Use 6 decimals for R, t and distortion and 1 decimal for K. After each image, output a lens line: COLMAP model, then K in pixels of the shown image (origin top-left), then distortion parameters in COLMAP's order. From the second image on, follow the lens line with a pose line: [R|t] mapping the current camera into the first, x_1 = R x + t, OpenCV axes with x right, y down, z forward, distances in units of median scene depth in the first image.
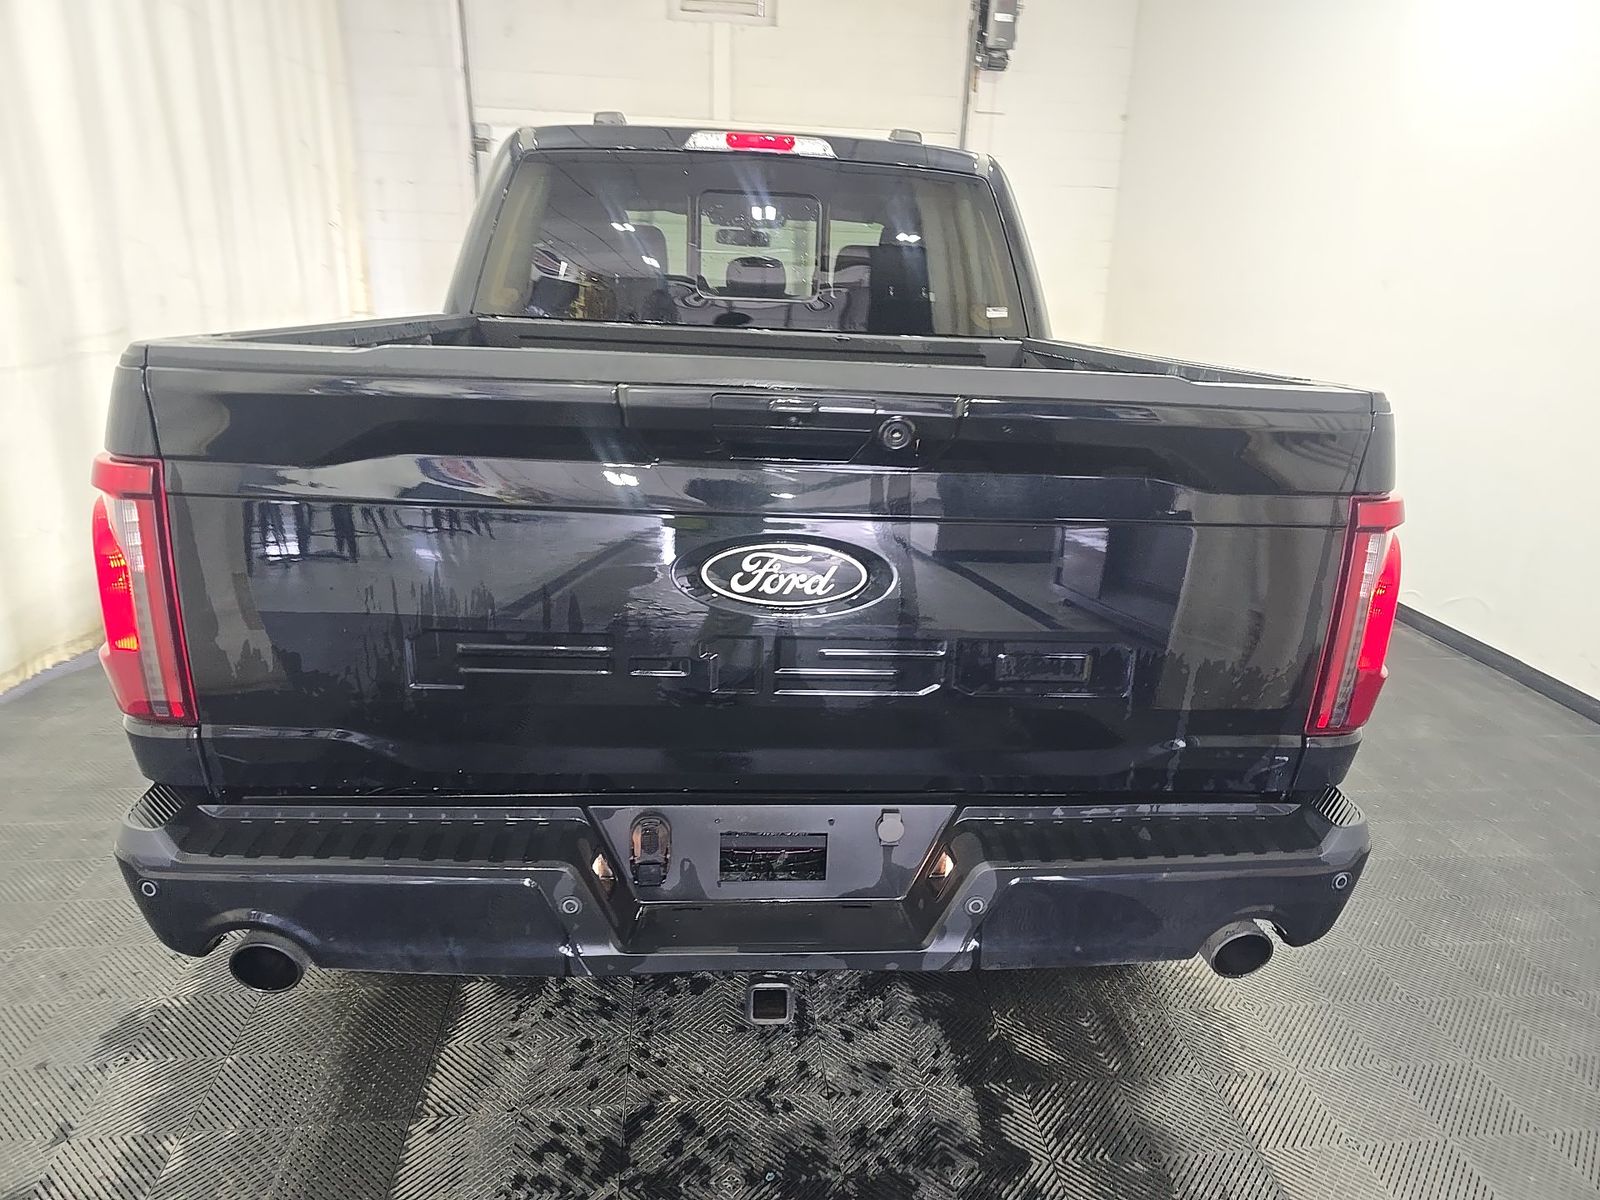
lens RADIAL K [[1068.8, 0, 807.5], [0, 1068.8, 606.7], [0, 0, 1]] dist [0.000560, -0.000856]
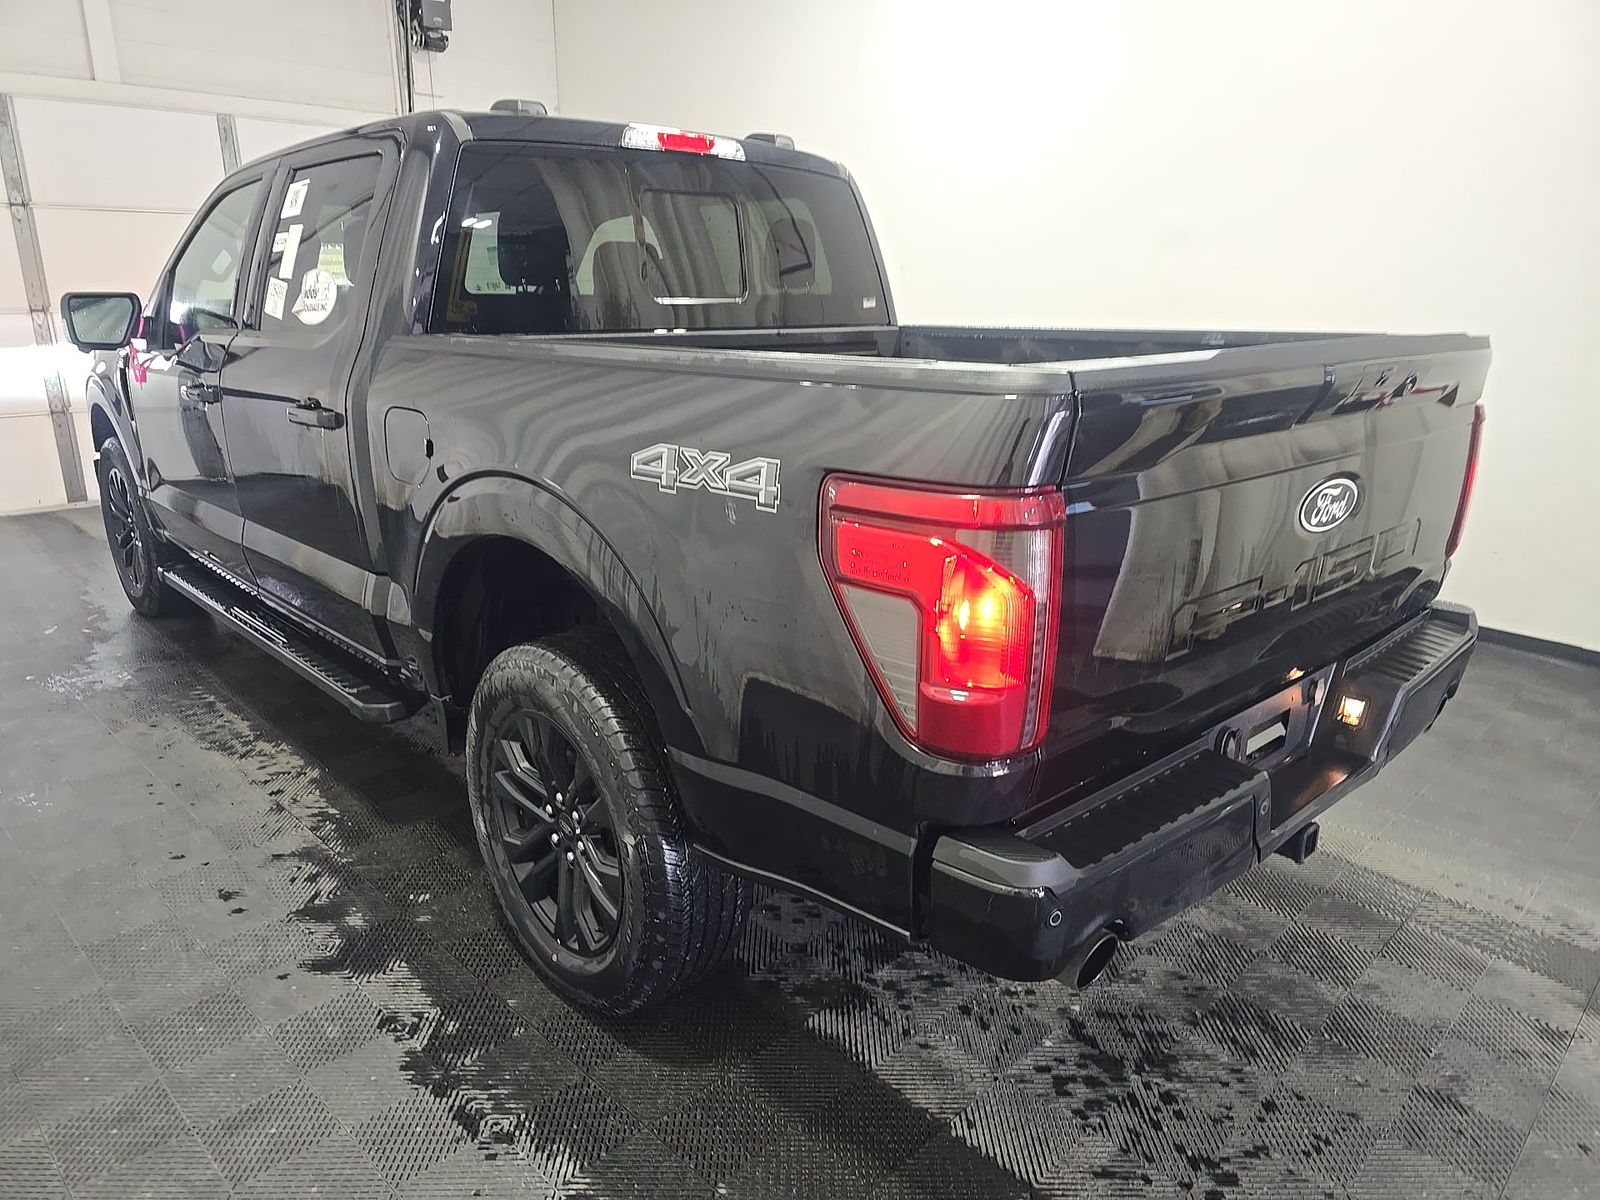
lens RADIAL K [[1092.1, 0, 800.0], [0, 1092.1, 600.0], [0, 0, 1]] dist [0.002424, 0.000046]
pose [[0.775853, -0.202784, 0.597437, -0.654587], [0.201369, 0.977003, 0.070113, -0.068348], [-0.597916, 0.065908, 0.798845, 0.153757]]
